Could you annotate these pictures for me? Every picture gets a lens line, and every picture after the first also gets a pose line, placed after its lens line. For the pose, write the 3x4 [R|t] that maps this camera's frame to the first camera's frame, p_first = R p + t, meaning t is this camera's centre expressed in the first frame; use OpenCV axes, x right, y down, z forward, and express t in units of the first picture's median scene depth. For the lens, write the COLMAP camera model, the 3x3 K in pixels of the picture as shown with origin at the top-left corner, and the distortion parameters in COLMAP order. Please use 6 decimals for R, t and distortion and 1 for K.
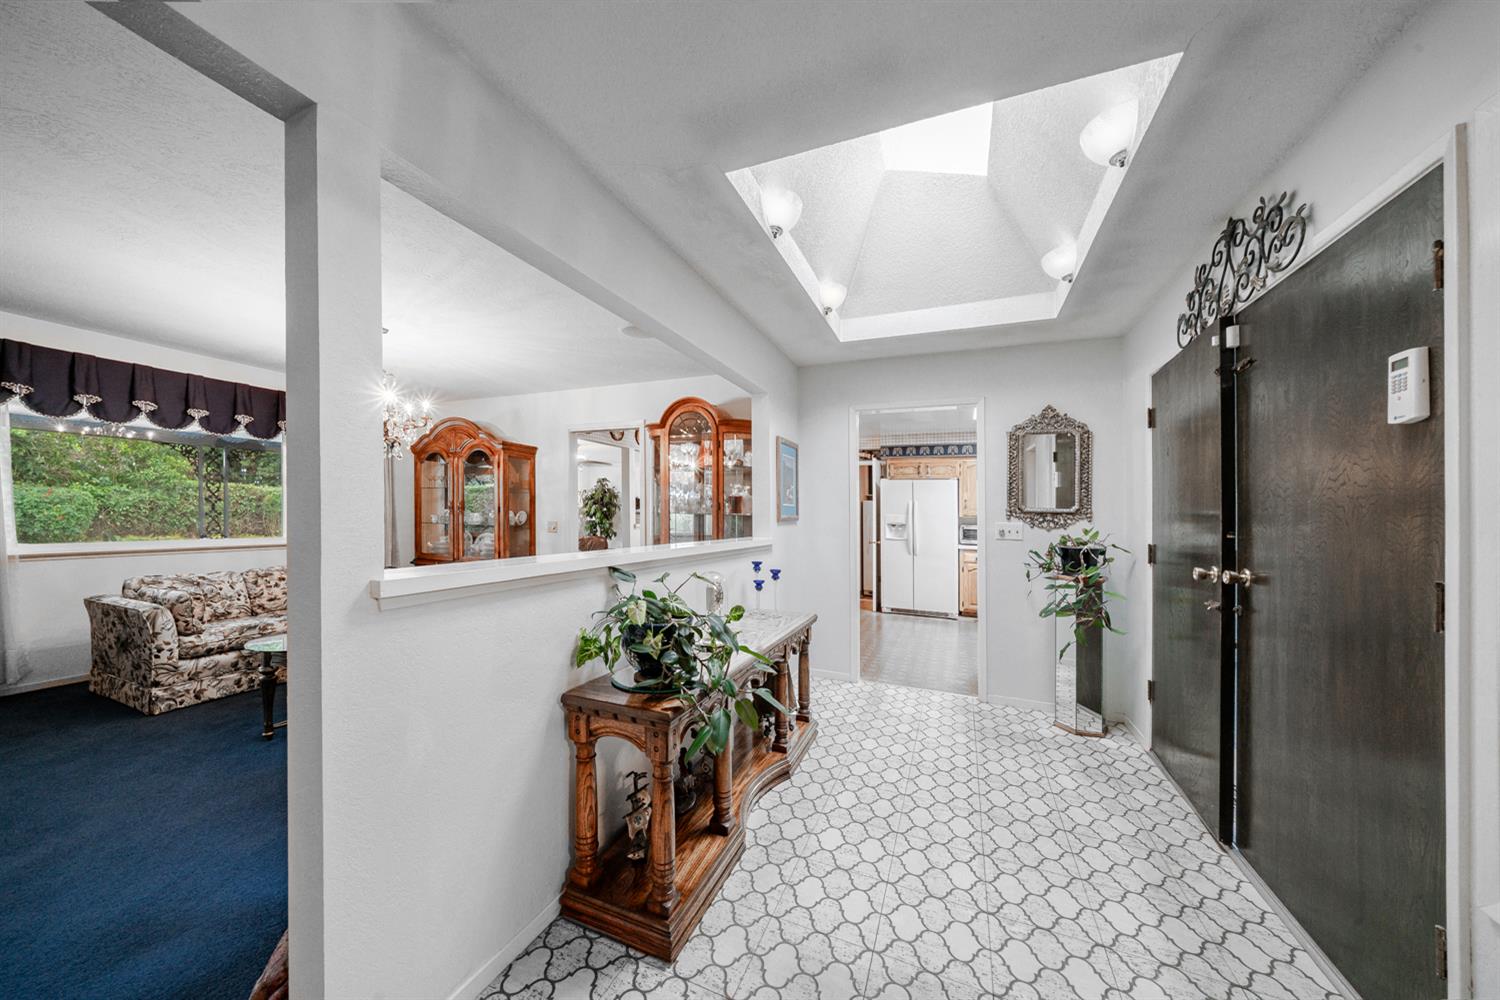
lens RADIAL K [[513.5, 0, 742.1], [0, 513.5, 527.9], [0, 0, 1]] dist [-0.003311, -0.000145]
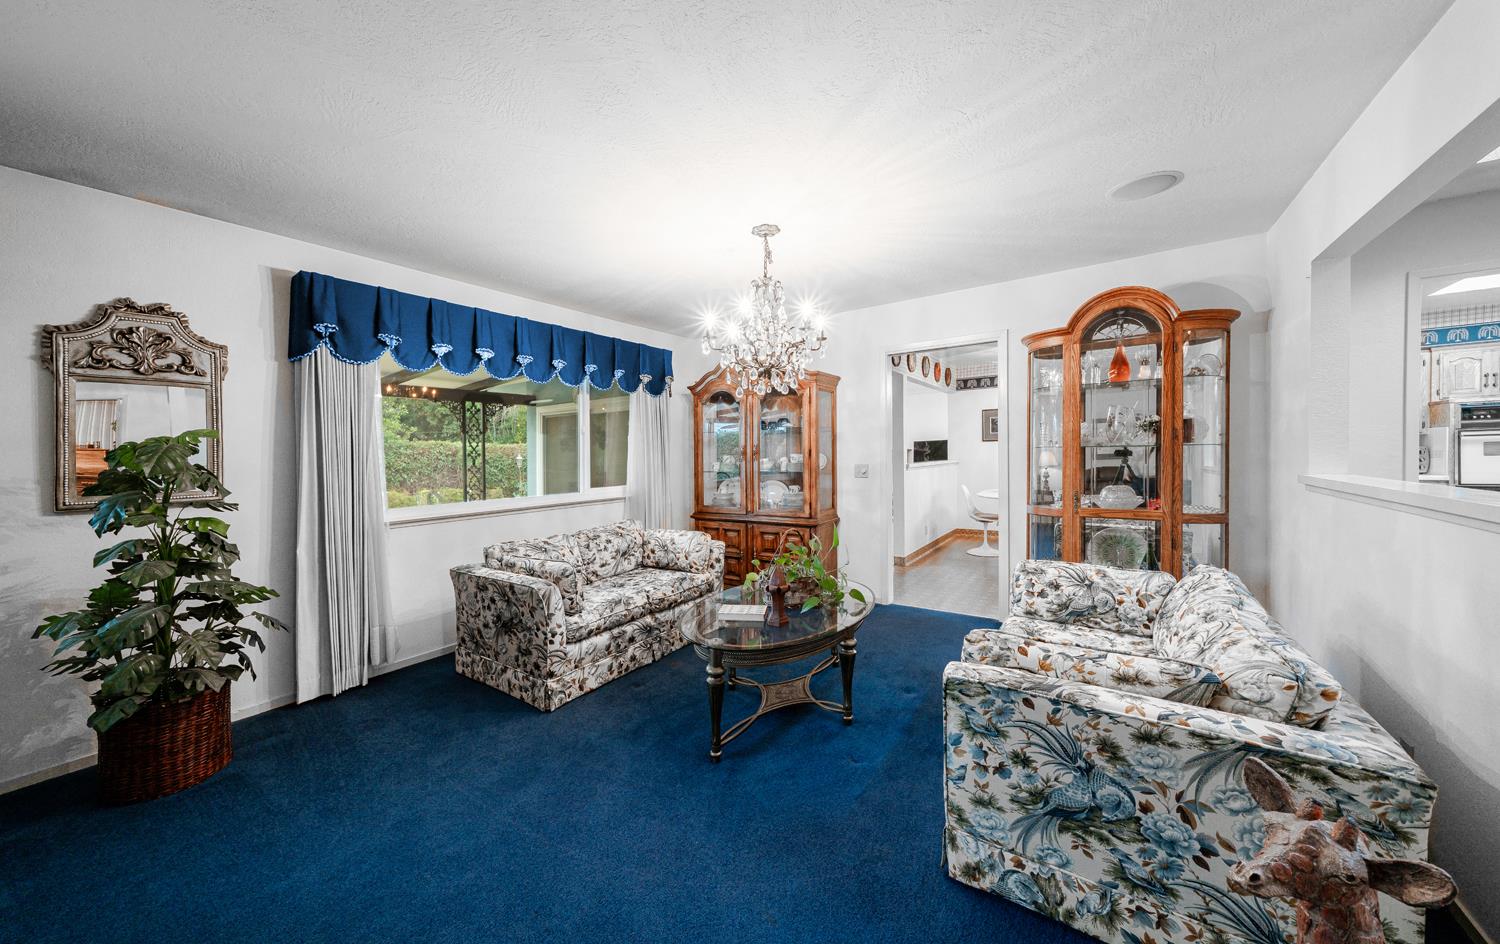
lens RADIAL K [[527.3, 0, 746.5], [0, 527.3, 463.6], [0, 0, 1]] dist [0.002775, 0.000090]
pose [[0.979171, -0.038087, -0.199432, -0.606314], [0.036928, 0.999272, -0.009531, -0.020817], [0.199650, 0.001968, 0.979865, 0.198191]]
